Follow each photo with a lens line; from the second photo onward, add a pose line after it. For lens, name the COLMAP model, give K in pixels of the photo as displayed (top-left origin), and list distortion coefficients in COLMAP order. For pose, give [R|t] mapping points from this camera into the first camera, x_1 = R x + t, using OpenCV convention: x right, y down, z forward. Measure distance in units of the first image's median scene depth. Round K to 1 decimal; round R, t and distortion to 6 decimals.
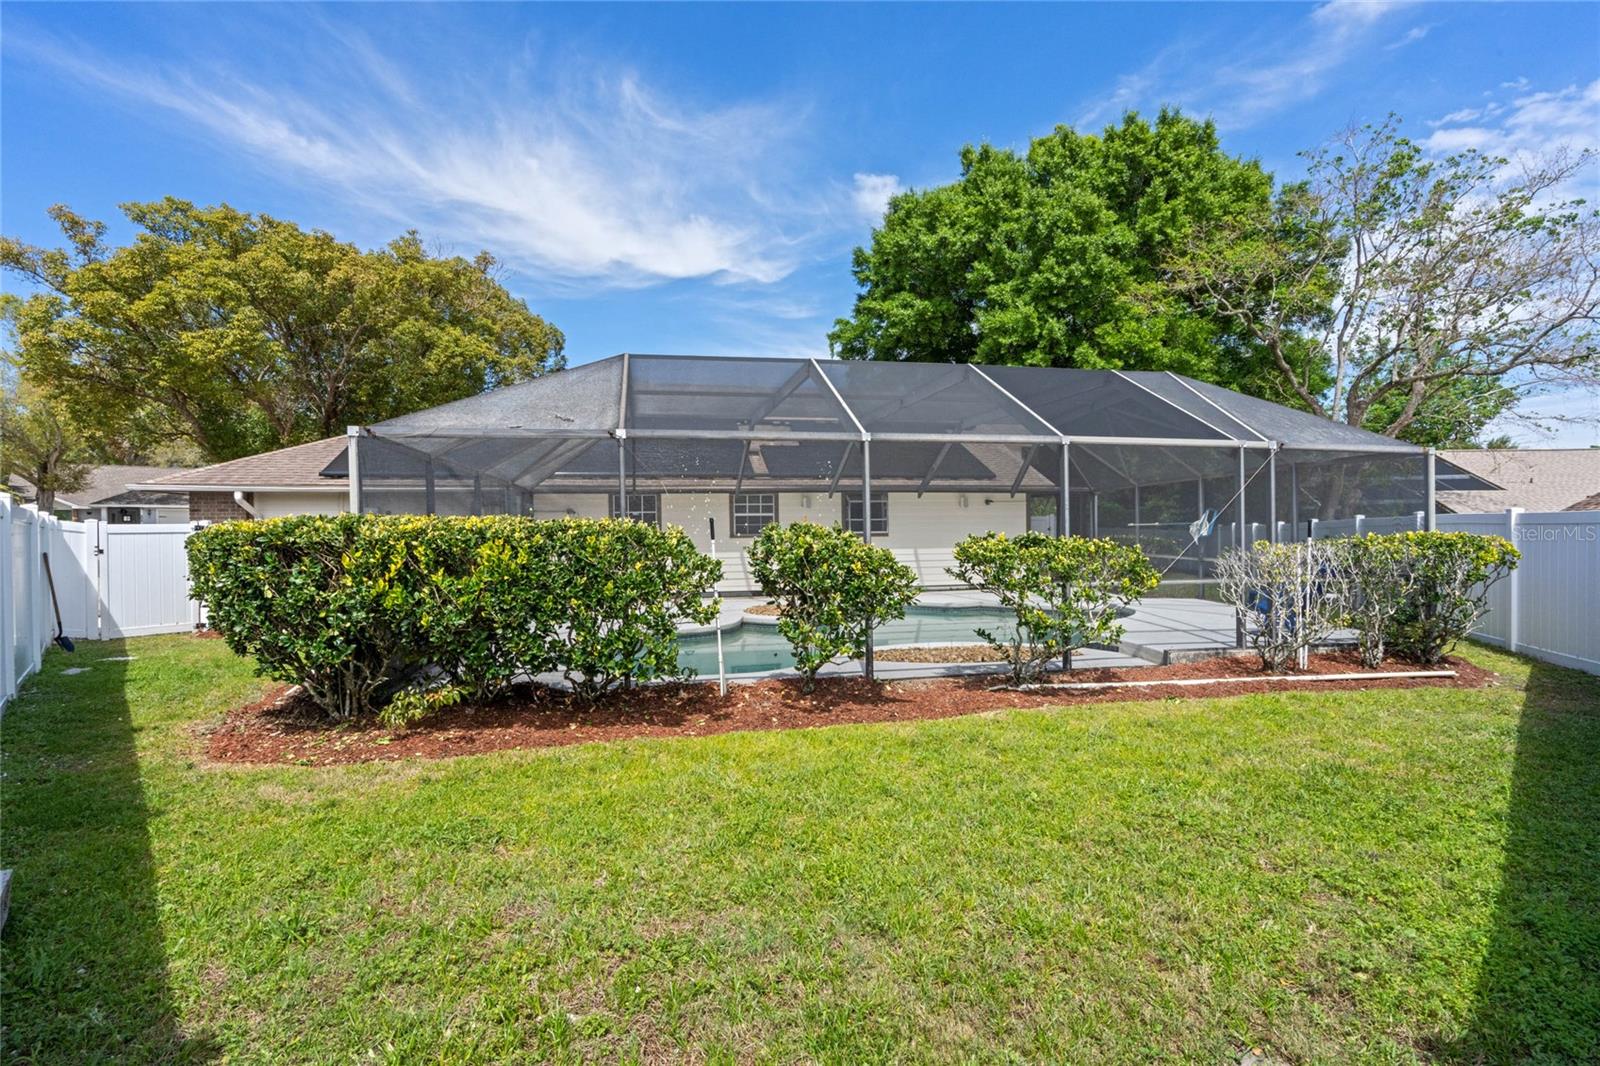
lens RADIAL K [[730.6, 0, 800.8], [0, 730.6, 538.8], [0, 0, 1]] dist [-0.004545, 0.000041]
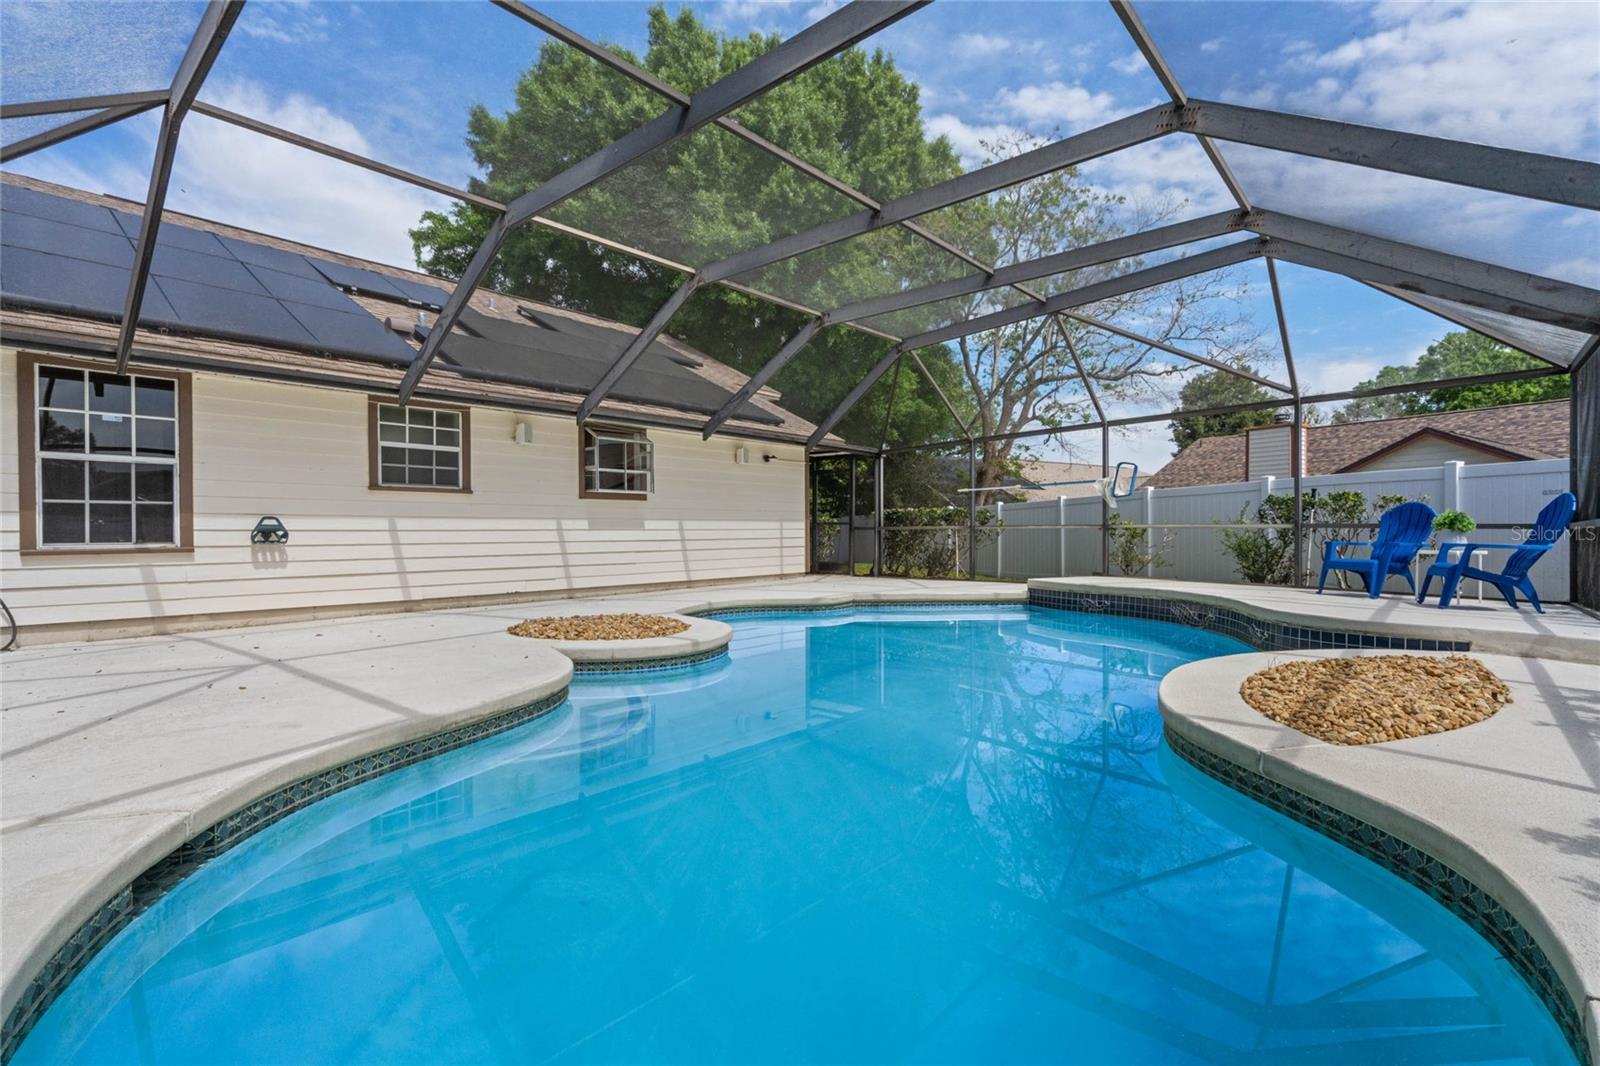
lens RADIAL K [[730.6, 0, 800.8], [0, 730.6, 538.8], [0, 0, 1]] dist [-0.004545, 0.000041]
pose [[0.801916, 0.000043, 0.597436, -0.113503], [0.003412, 0.999983, -0.004651, 0.025047], [-0.597427, 0.005769, 0.801903, 0.315935]]
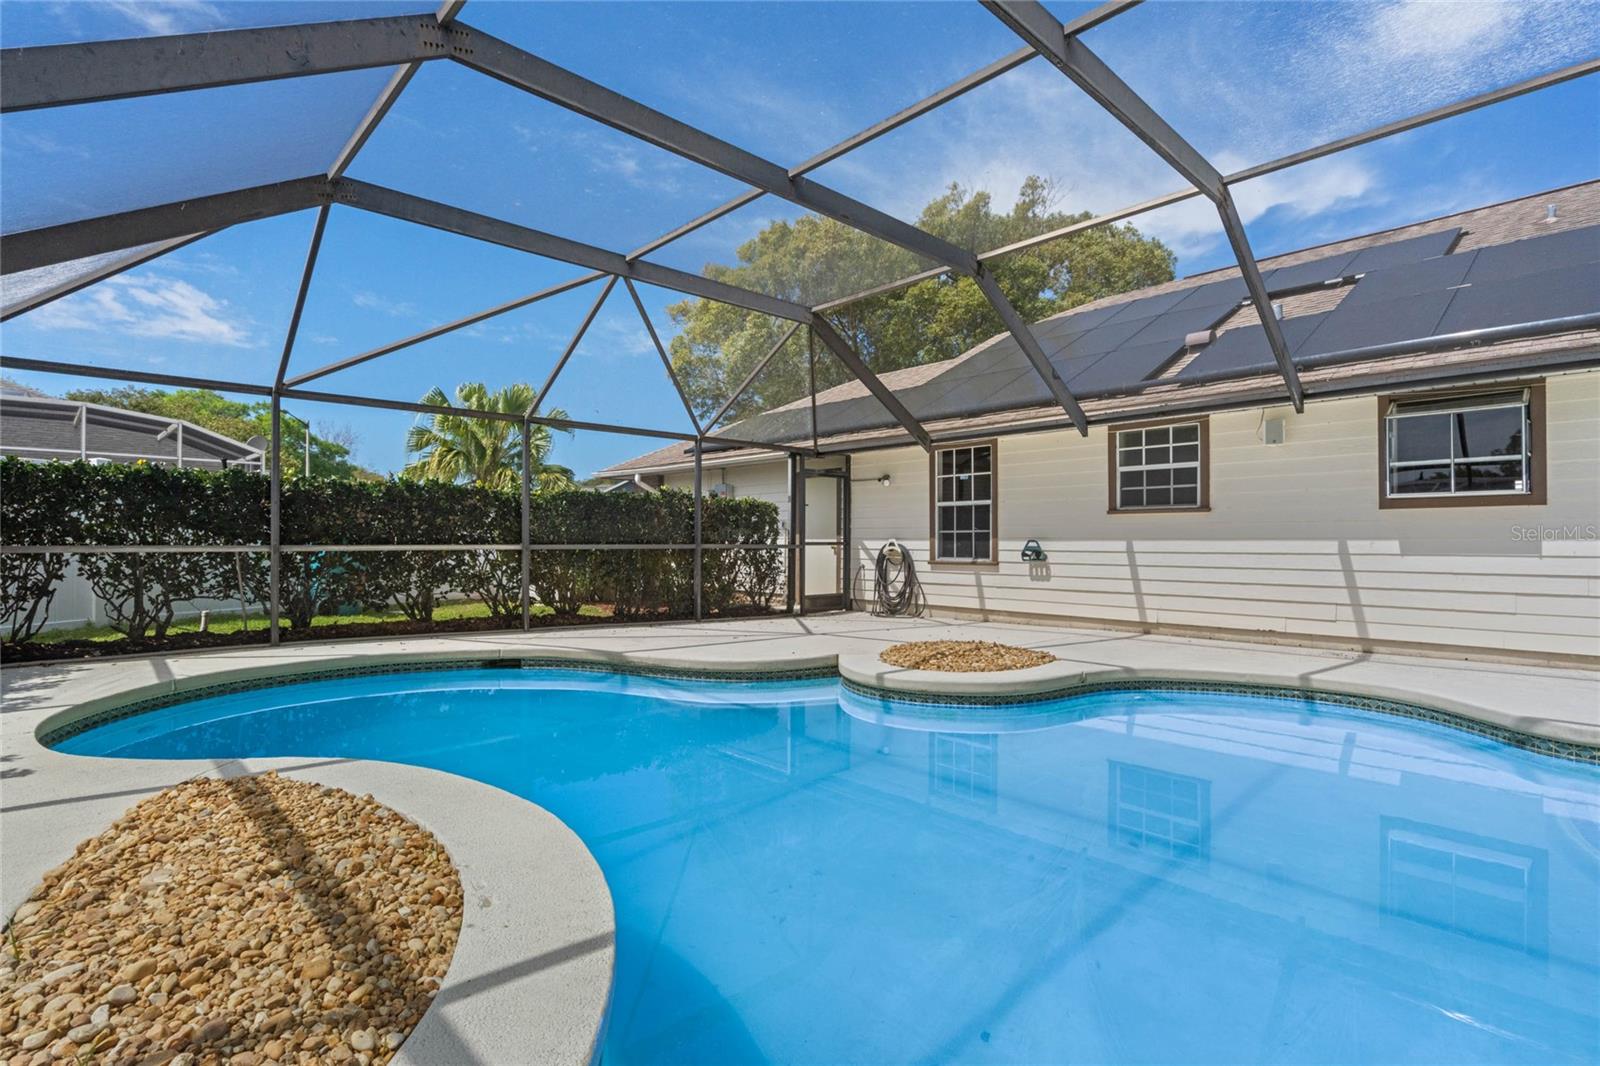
lens RADIAL K [[768.2, 0, 800.0], [0, 768.2, 533.0], [0, 0, 1]] dist [0.000924, 0.000425]
pose [[0.525354, -0.001958, -0.850881, 0.186165], [-0.028151, 0.999410, -0.019681, 0.021302], [0.850418, 0.034292, 0.524989, 0.377303]]
